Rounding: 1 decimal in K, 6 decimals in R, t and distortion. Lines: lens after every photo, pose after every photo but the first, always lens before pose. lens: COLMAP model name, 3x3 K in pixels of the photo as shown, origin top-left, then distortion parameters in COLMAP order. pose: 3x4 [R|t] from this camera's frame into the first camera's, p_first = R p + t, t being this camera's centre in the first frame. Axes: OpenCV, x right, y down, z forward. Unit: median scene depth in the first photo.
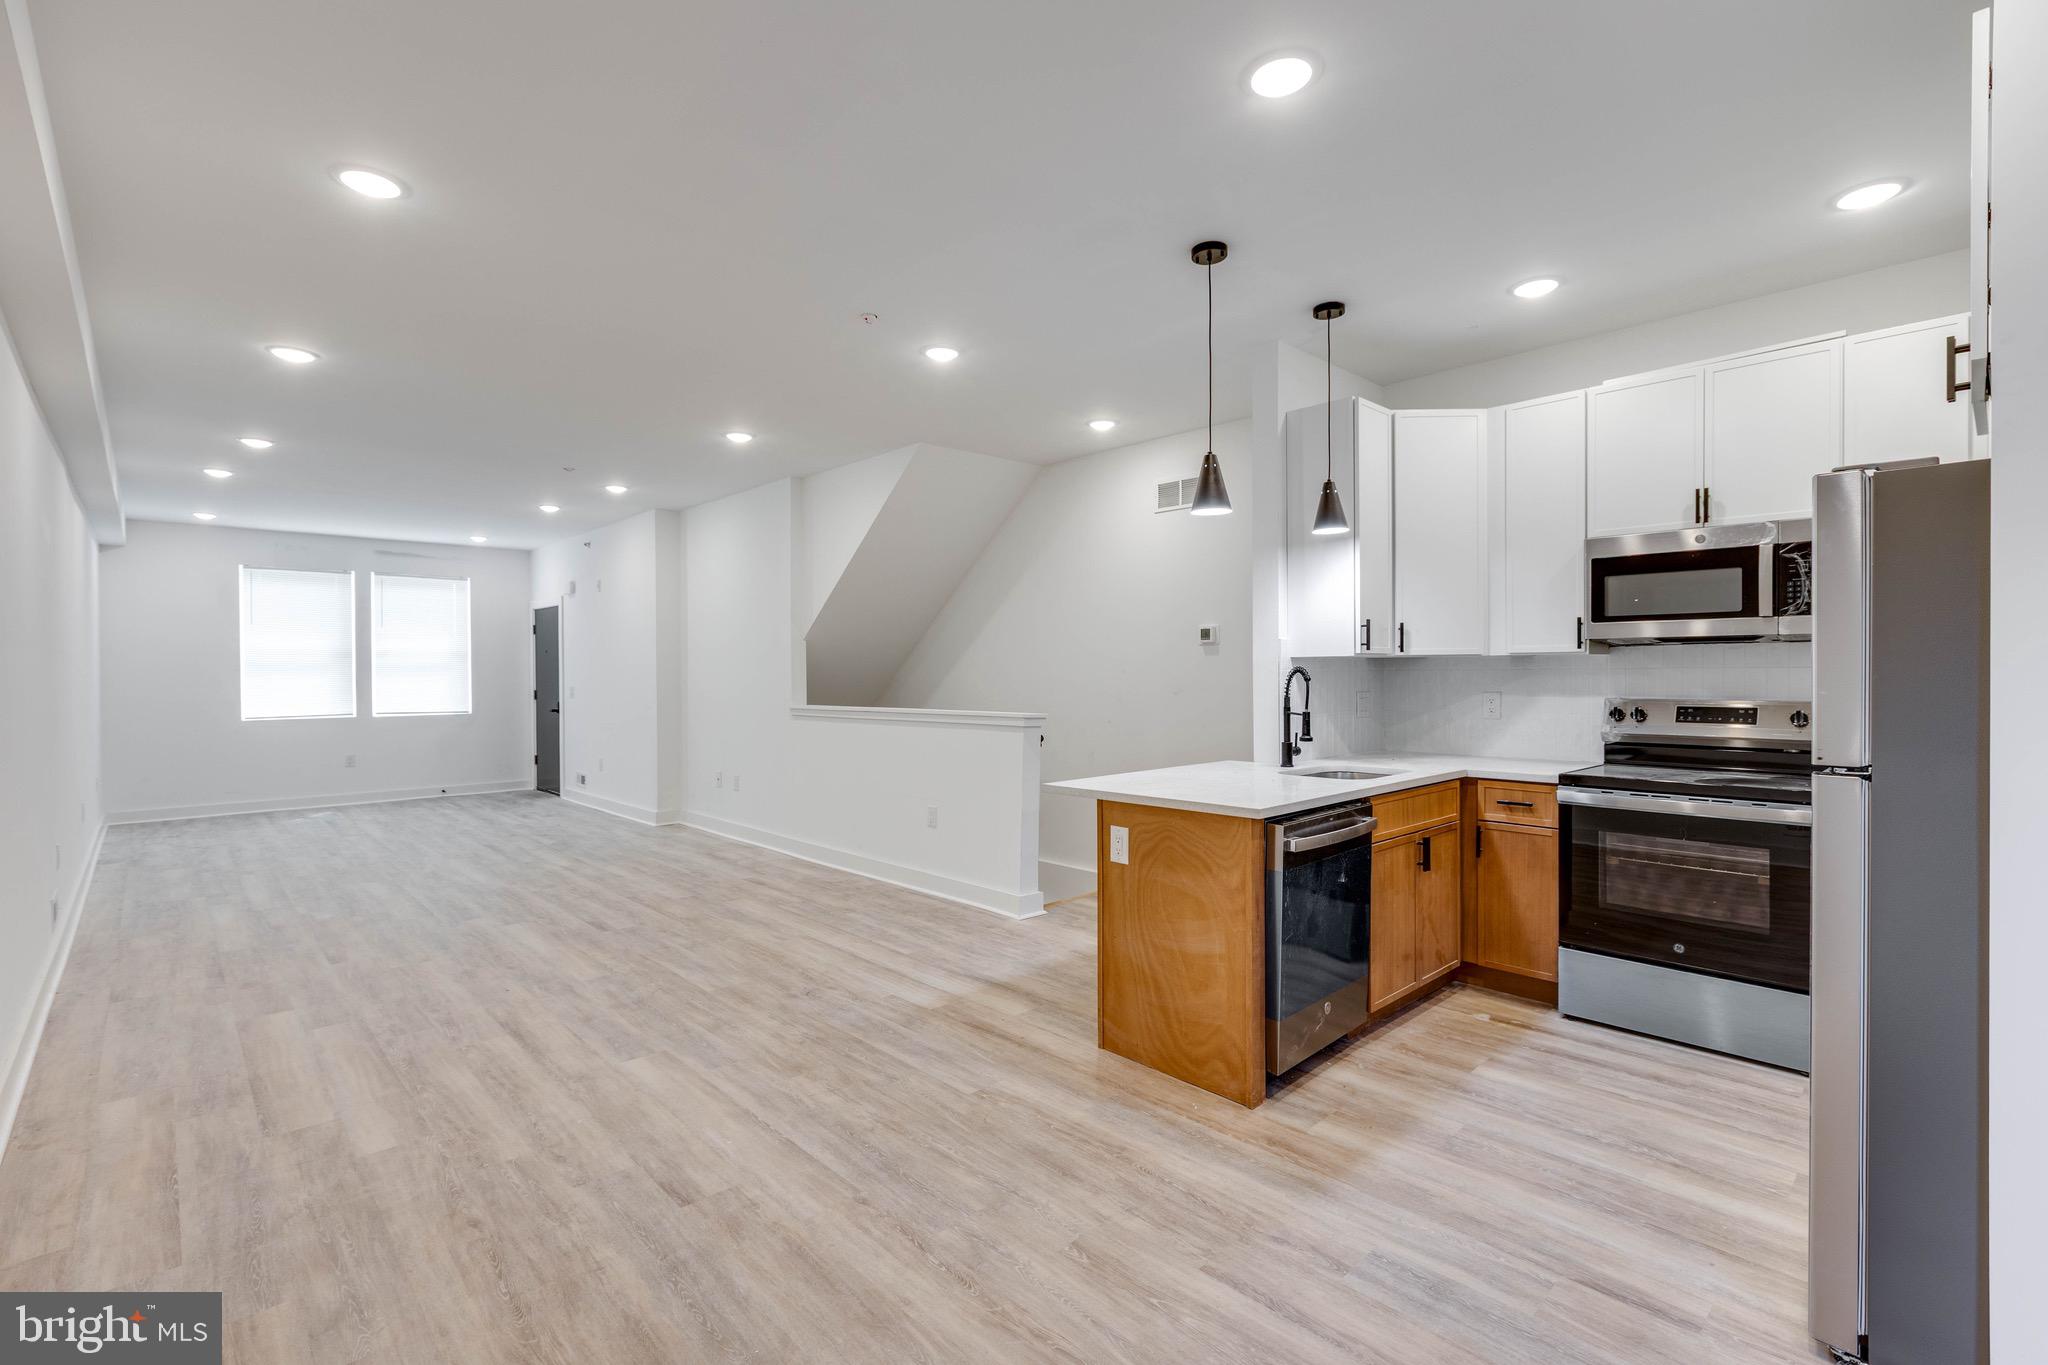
lens RADIAL K [[916.7, 0, 1023.2], [0, 916.7, 677.1], [0, 0, 1]] dist [0.012911, -0.000560]
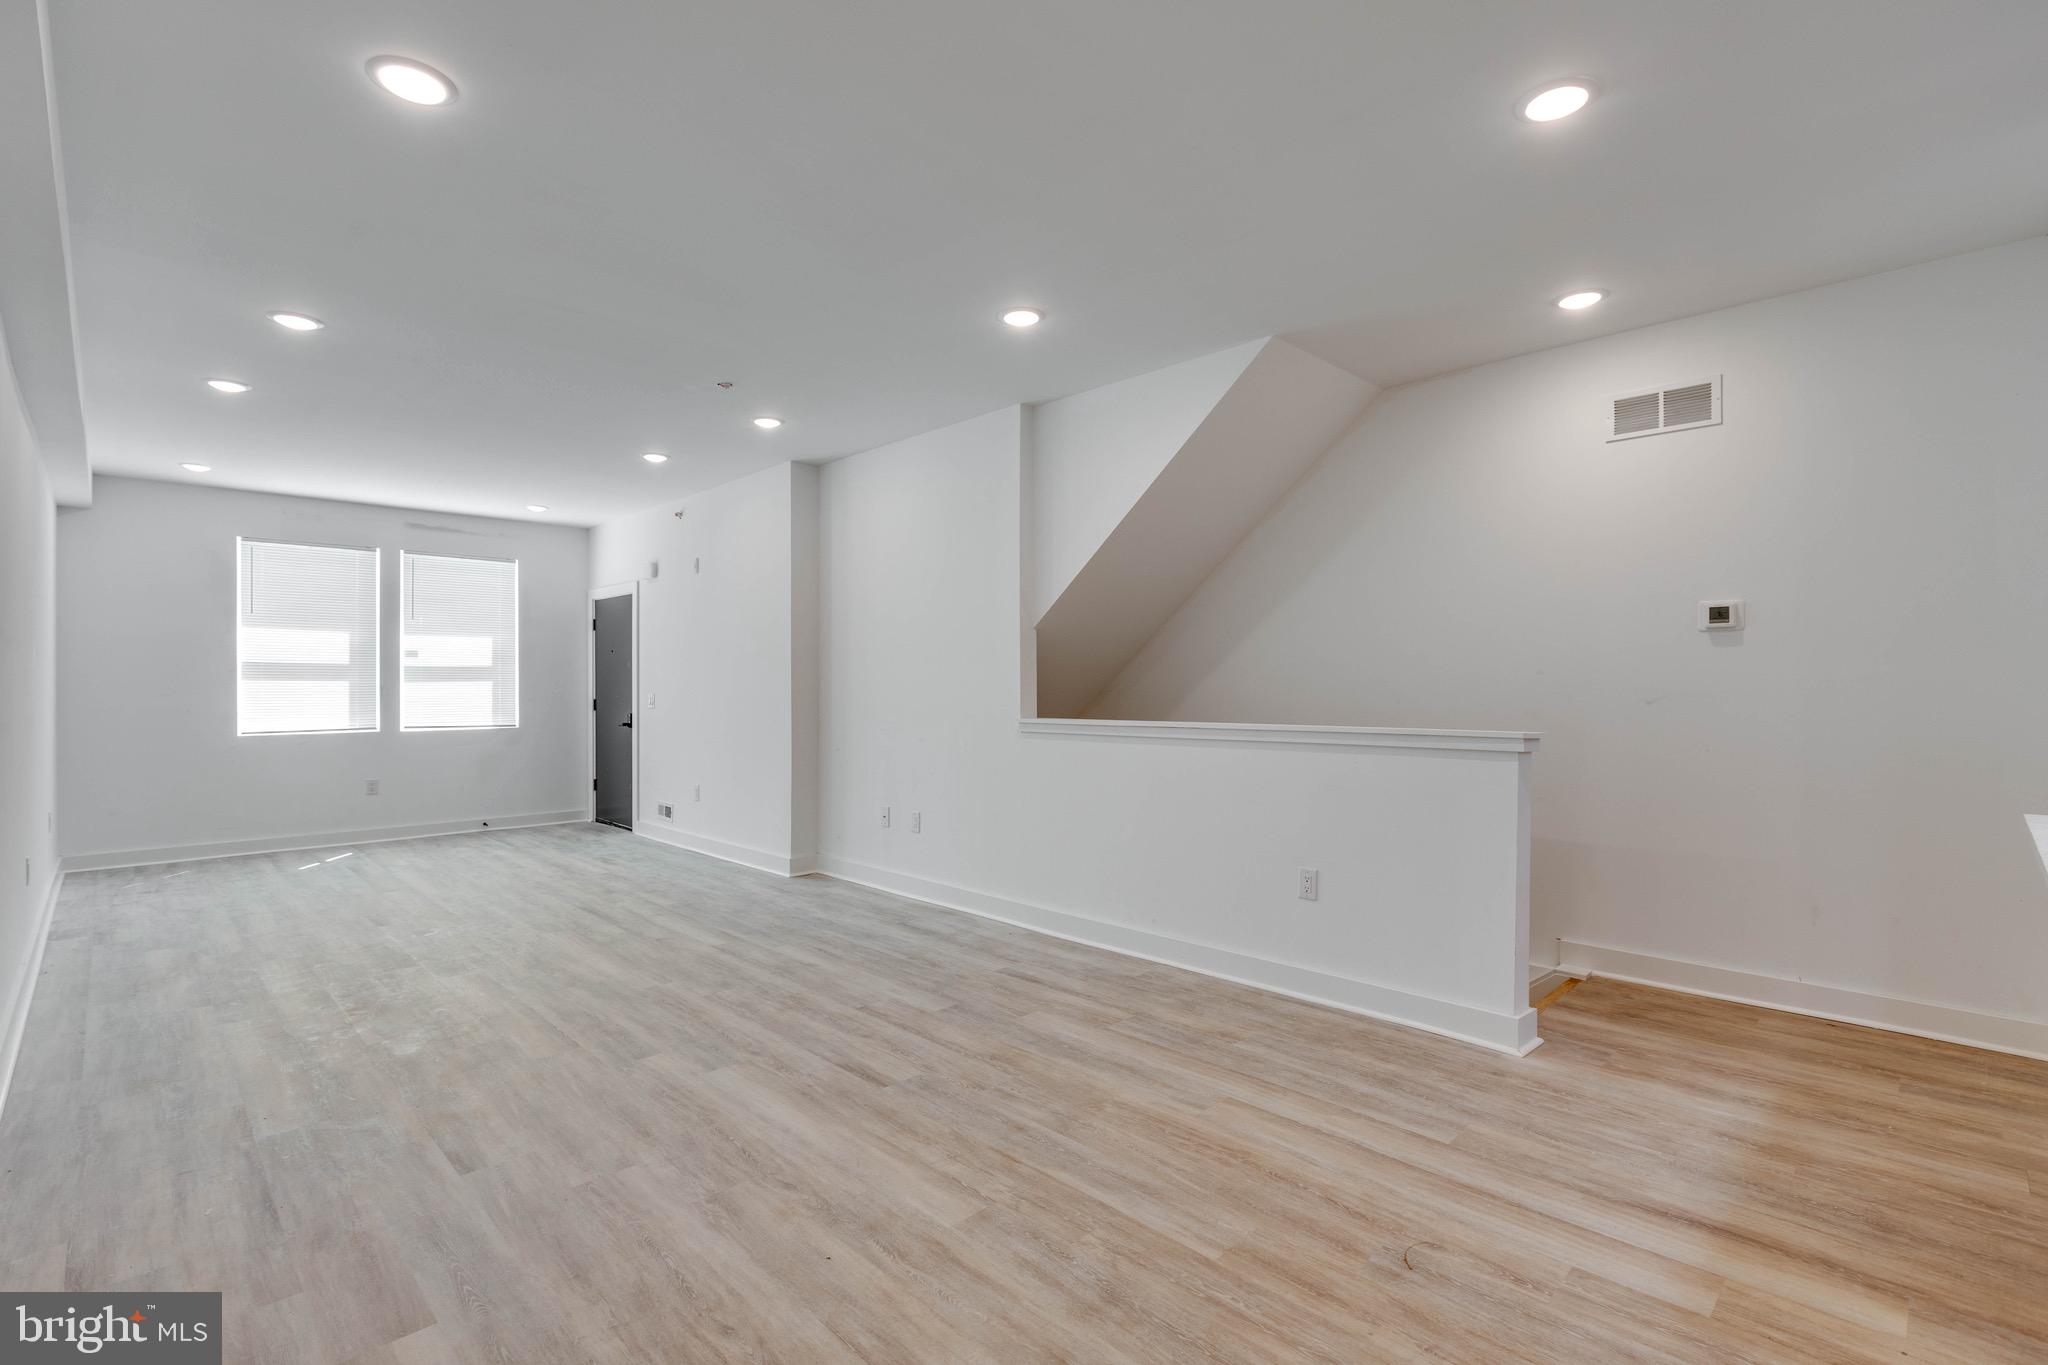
lens RADIAL K [[920.2, 0, 1024.0], [0, 920.2, 682.5], [0, 0, 1]] dist [-0.001442, -0.000255]
pose [[0.999598, 0.003681, 0.028115, -0.309291], [-0.003411, 0.999948, -0.009653, 0.010868], [-0.028149, 0.009553, 0.999558, 0.312892]]
